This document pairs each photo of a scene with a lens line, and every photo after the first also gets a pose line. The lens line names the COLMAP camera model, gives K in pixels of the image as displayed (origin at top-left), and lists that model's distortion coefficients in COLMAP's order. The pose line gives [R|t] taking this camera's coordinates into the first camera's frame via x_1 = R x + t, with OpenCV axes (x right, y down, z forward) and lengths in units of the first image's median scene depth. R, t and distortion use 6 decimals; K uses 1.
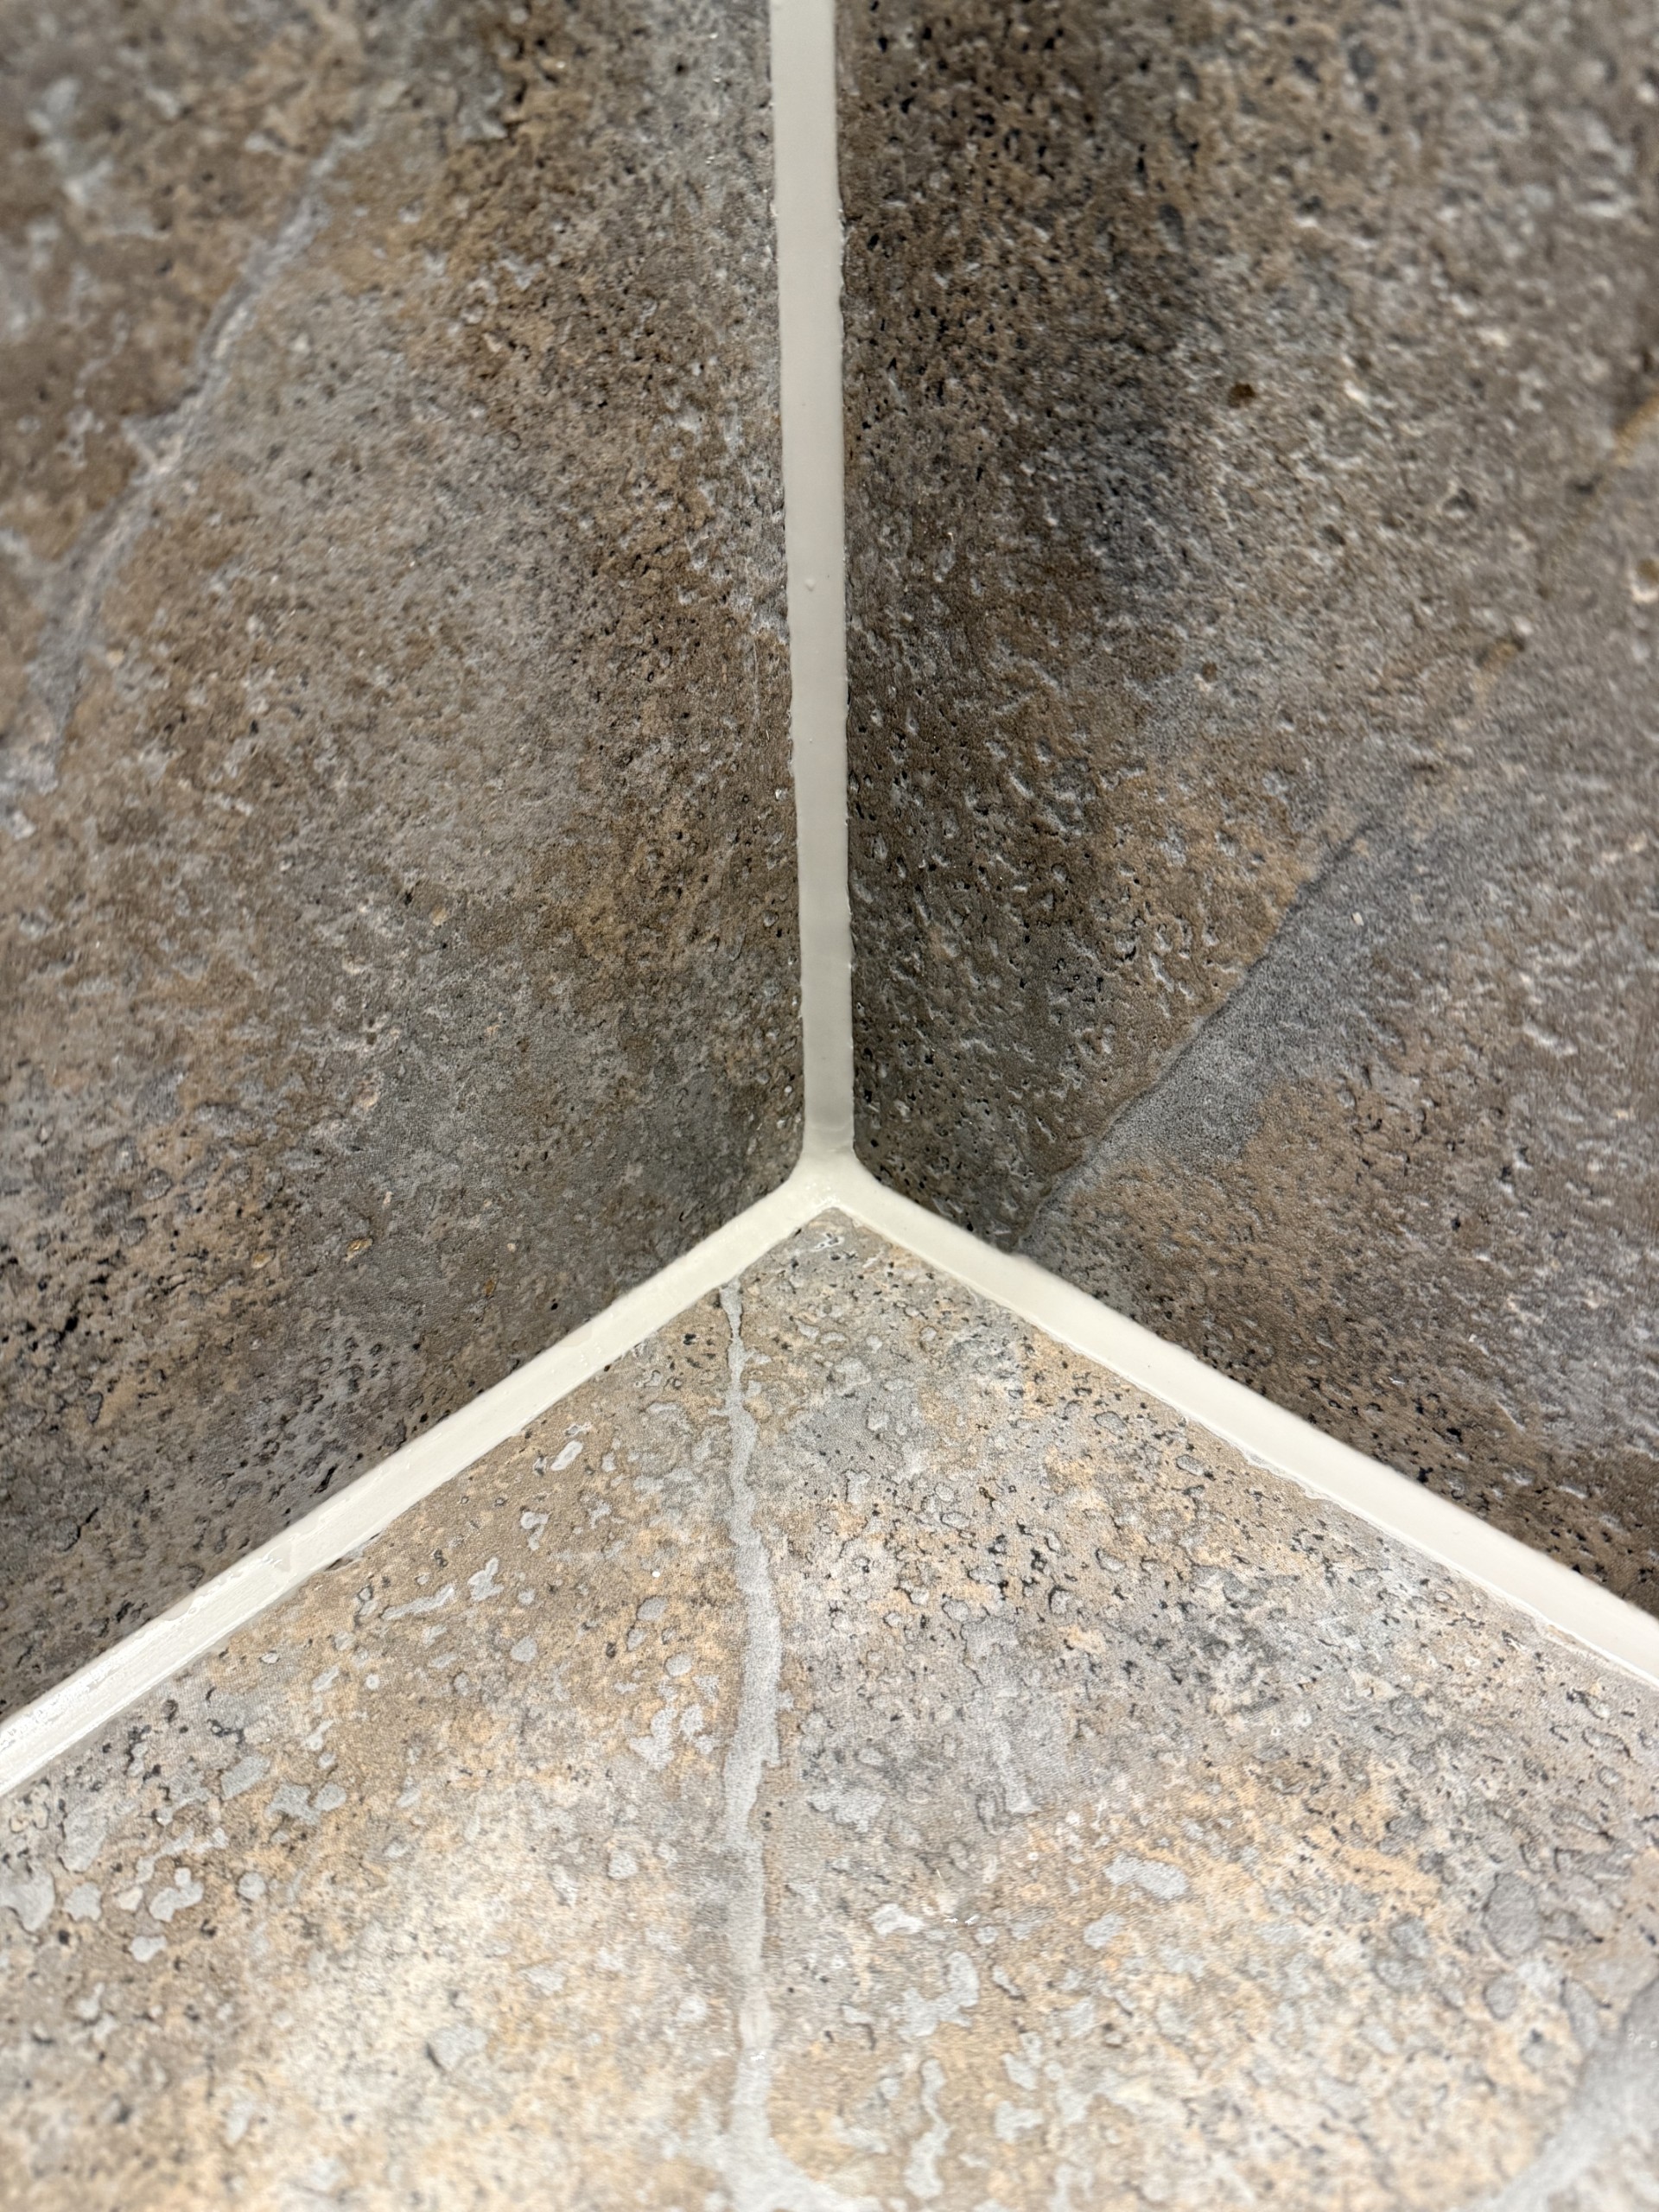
lens RADIAL K [[1625.1, 0, 841.3], [0, 1625.1, 1084.4], [0, 0, 1]] dist [-0.028087, -0.003099]
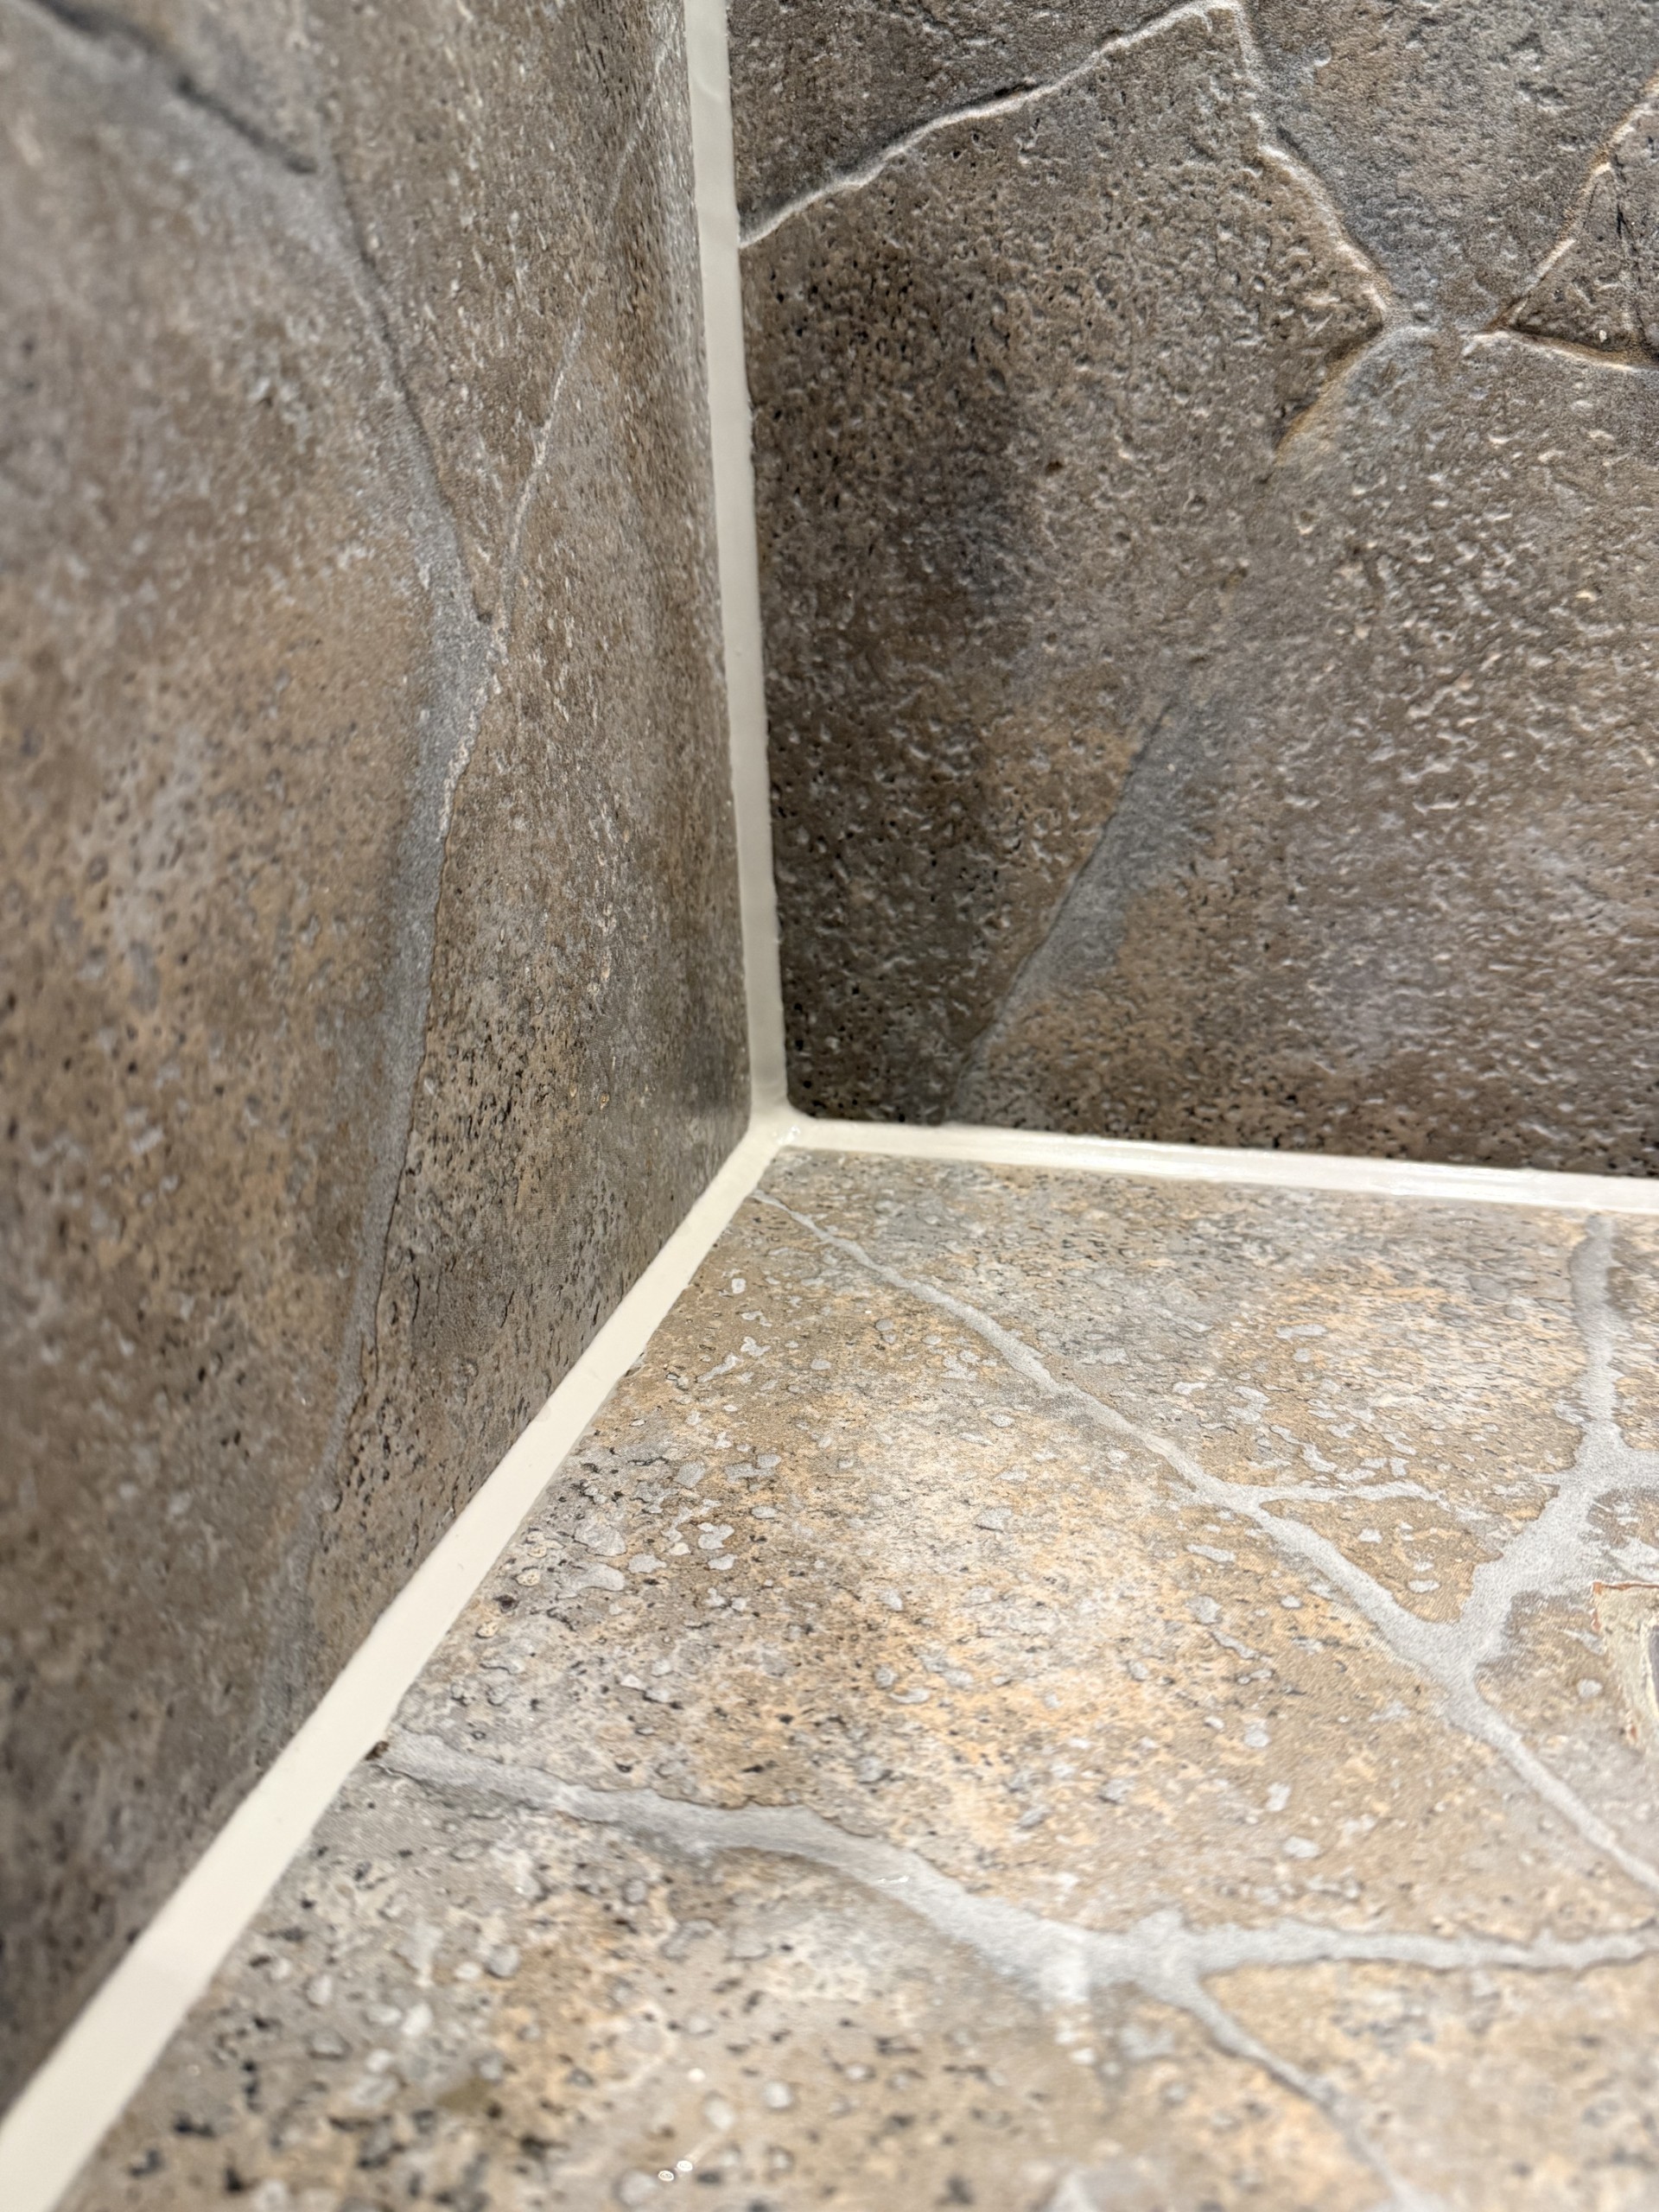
lens RADIAL K [[1625.1, 0, 832.5], [0, 1625.1, 1101.3], [0, 0, 1]] dist [-0.028087, -0.003099]
pose [[0.866539, -0.166308, 0.470587, -0.824192], [0.291298, 0.934130, -0.206268, 0.461205], [-0.405286, 0.315820, 0.857905, -0.166859]]
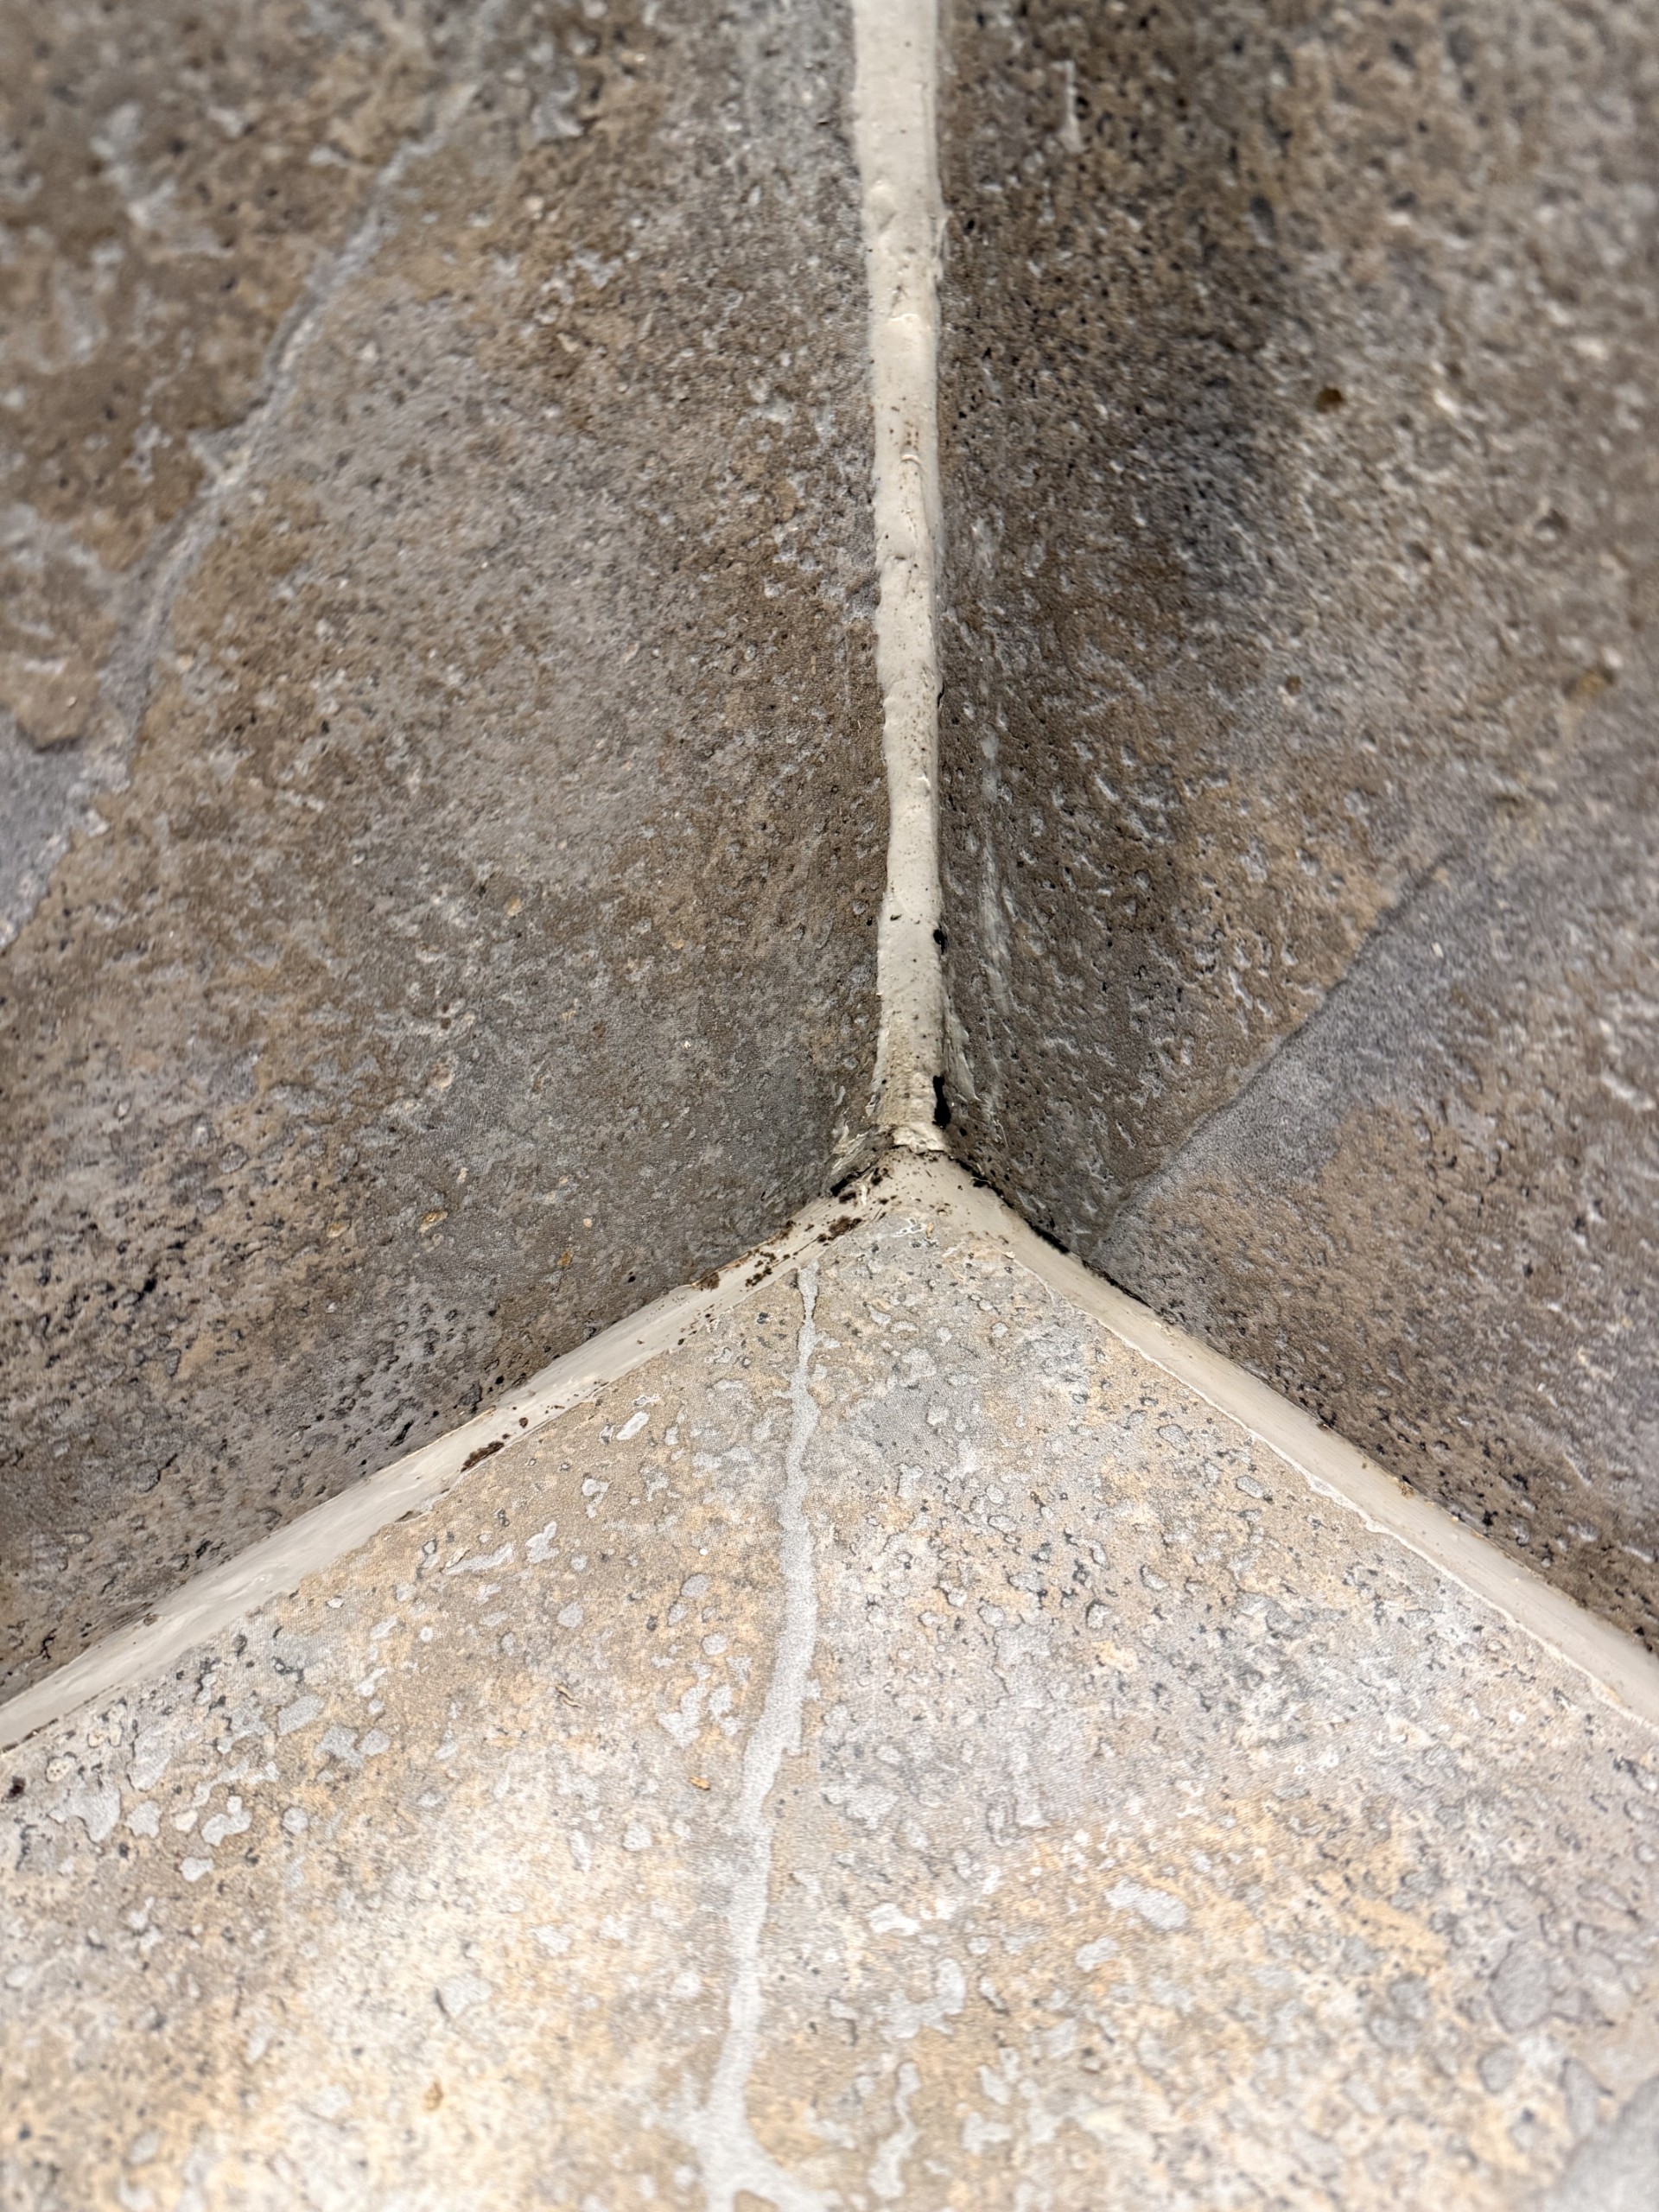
lens RADIAL K [[1625.1, 0, 838.4], [0, 1625.1, 1087.6], [0, 0, 1]] dist [-0.028087, -0.003099]
pose [[0.991460, 0.052129, -0.119541, 0.088949], [-0.046360, 0.997645, 0.050548, -0.054102], [0.121895, -0.044574, 0.991542, 0.007452]]
